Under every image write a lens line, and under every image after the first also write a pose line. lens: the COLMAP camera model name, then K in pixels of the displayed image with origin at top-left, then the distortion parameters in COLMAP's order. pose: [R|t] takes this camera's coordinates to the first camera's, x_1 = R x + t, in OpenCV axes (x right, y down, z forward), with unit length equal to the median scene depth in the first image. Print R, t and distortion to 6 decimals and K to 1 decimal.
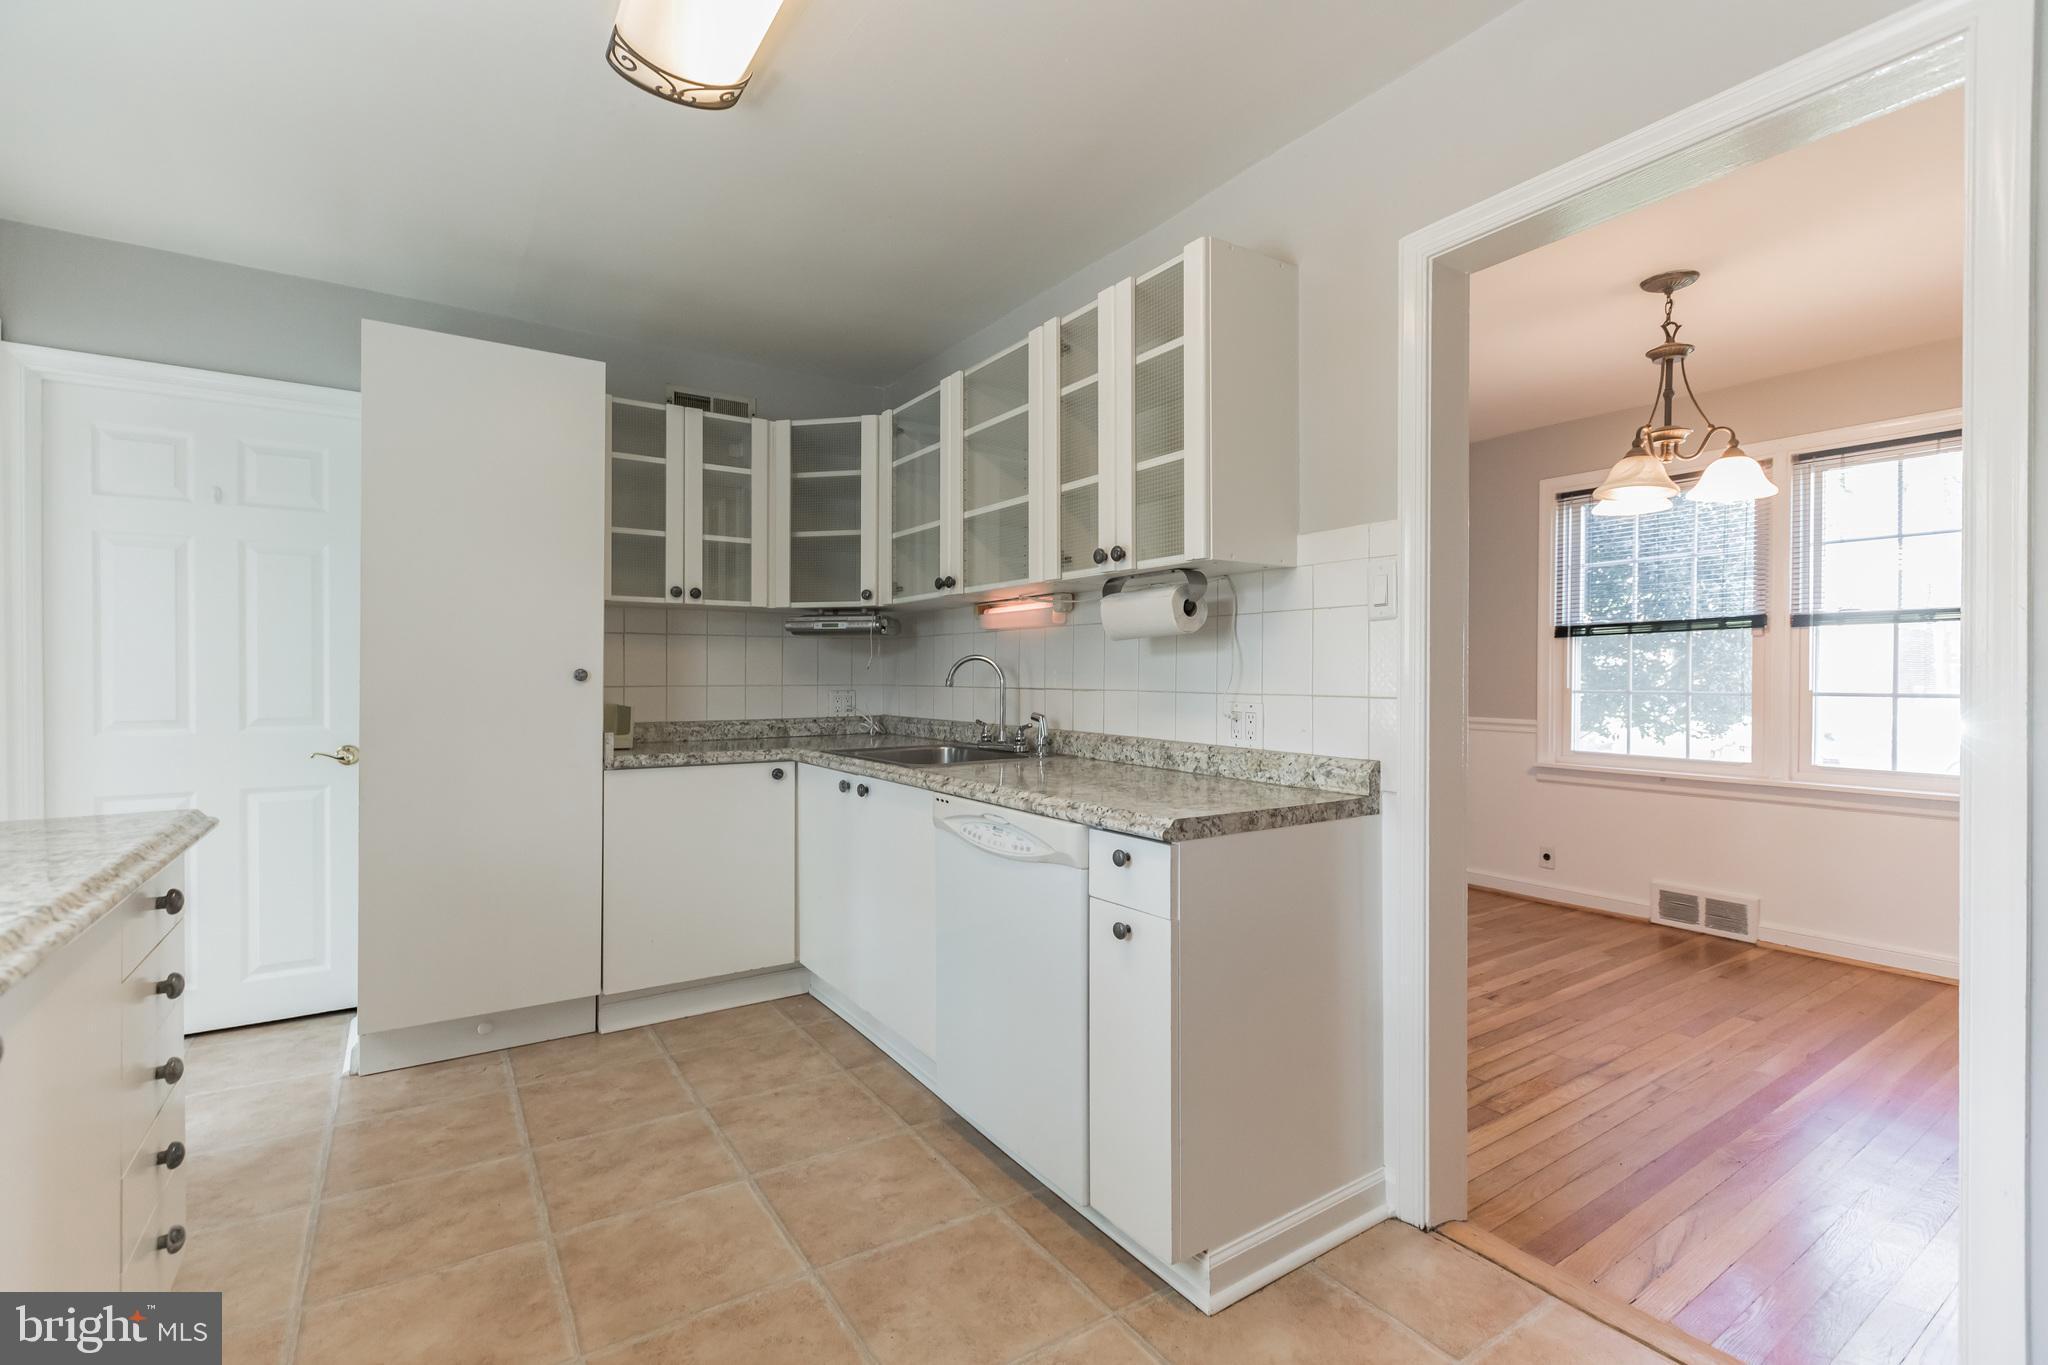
lens RADIAL K [[913.6, 0, 1022.8], [0, 913.6, 681.9], [0, 0, 1]] dist [0.008748, 0.000155]
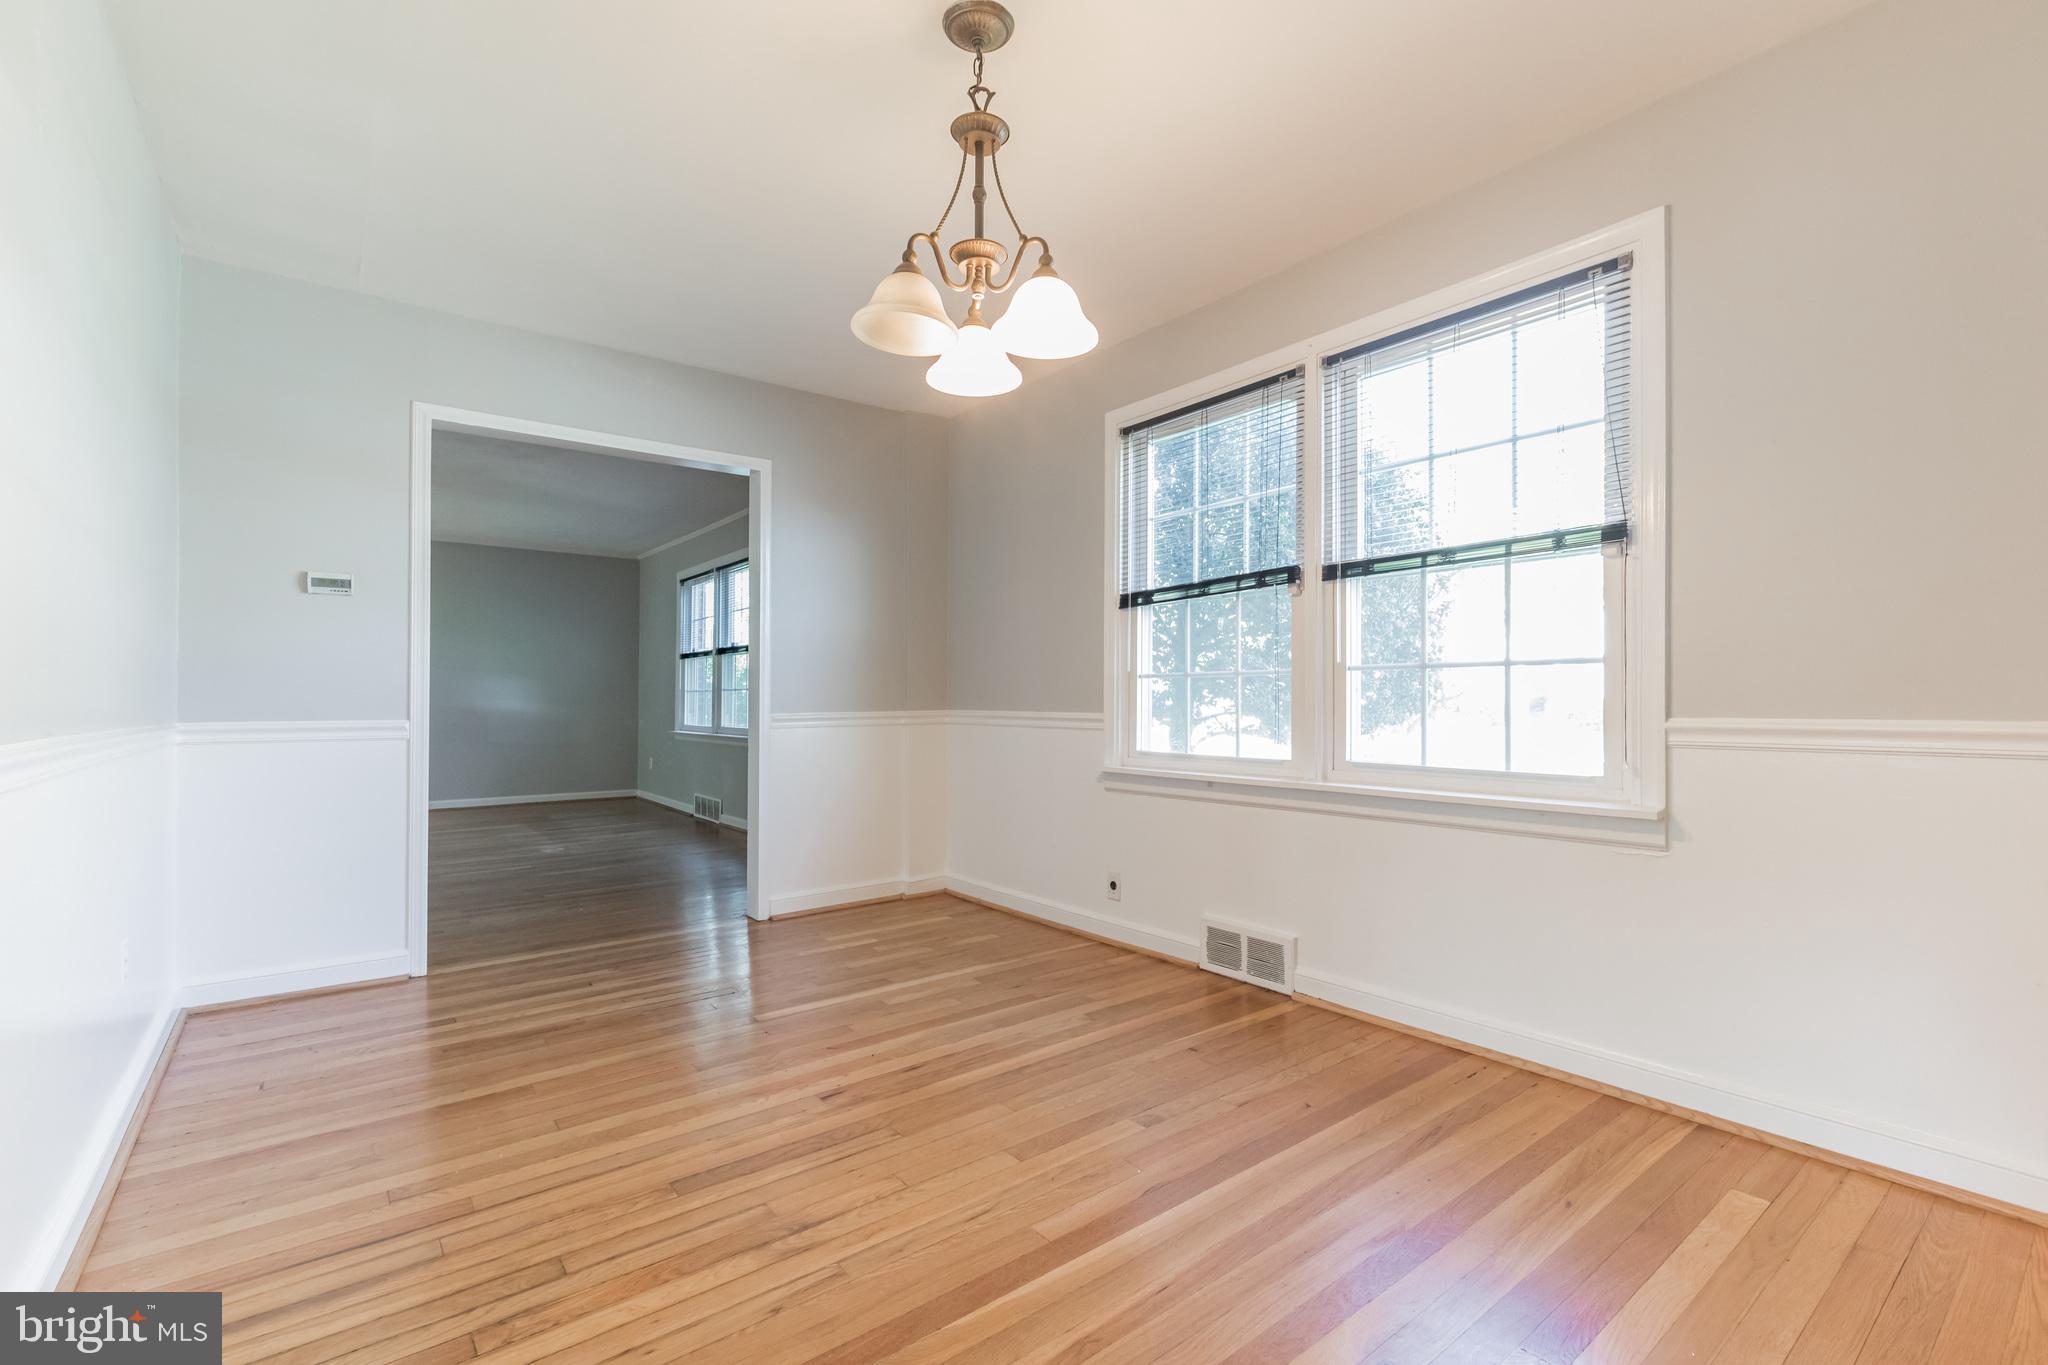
lens RADIAL K [[913.6, 0, 1030.8], [0, 913.6, 695.2], [0, 0, 1]] dist [0.008748, 0.000155]
pose [[0.996827, 0.000384, 0.079594, 0.517737], [0.000855, 0.999879, -0.015529, 0.046244], [-0.079590, 0.015548, 0.996706, 0.254473]]
